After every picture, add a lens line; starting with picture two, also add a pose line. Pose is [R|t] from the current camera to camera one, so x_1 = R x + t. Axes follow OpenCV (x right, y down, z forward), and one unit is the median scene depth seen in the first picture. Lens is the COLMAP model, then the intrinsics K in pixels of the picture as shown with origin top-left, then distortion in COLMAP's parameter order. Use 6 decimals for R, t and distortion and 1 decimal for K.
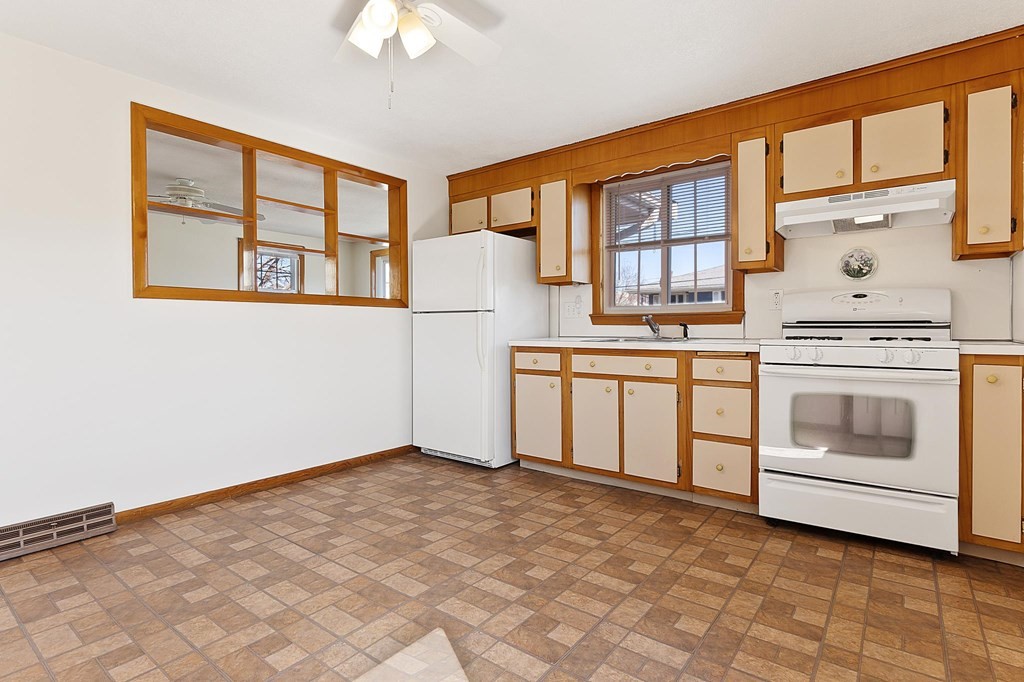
lens RADIAL K [[514.2, 0, 506.9], [0, 514.2, 335.2], [0, 0, 1]] dist [-0.005276, -0.003371]
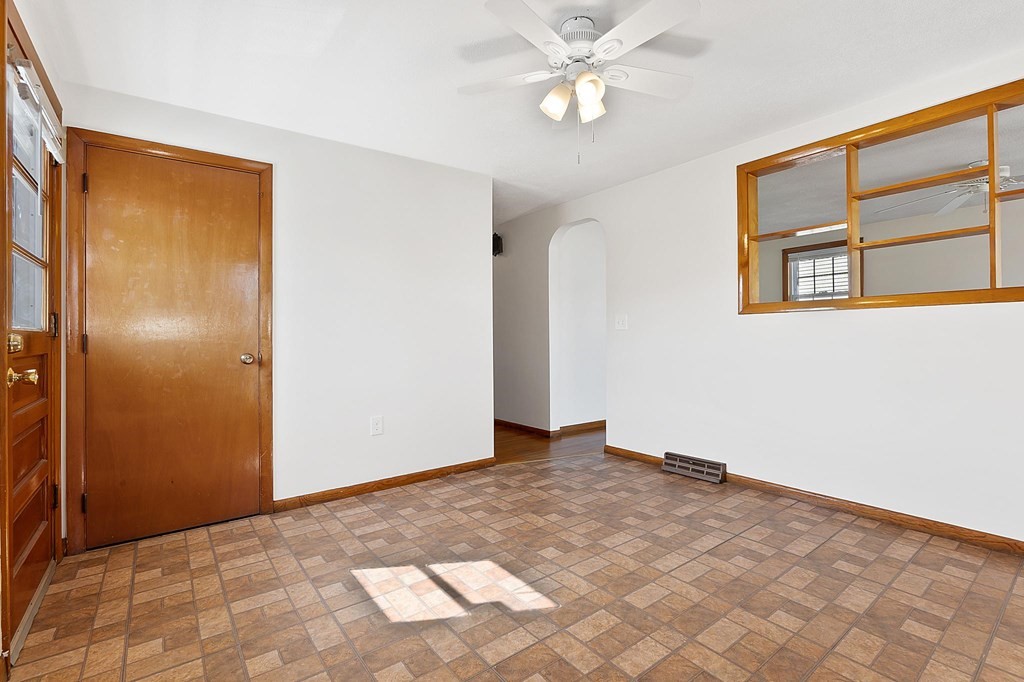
lens RADIAL K [[468.1, 0, 506.8], [0, 468.1, 333.0], [0, 0, 1]] dist [-0.000033, -0.000207]
pose [[-0.260123, 0.000241, -0.965576, 0.504773], [-0.001281, 0.999999, 0.000594, -0.021426], [0.965575, 0.001391, -0.260122, 0.639263]]
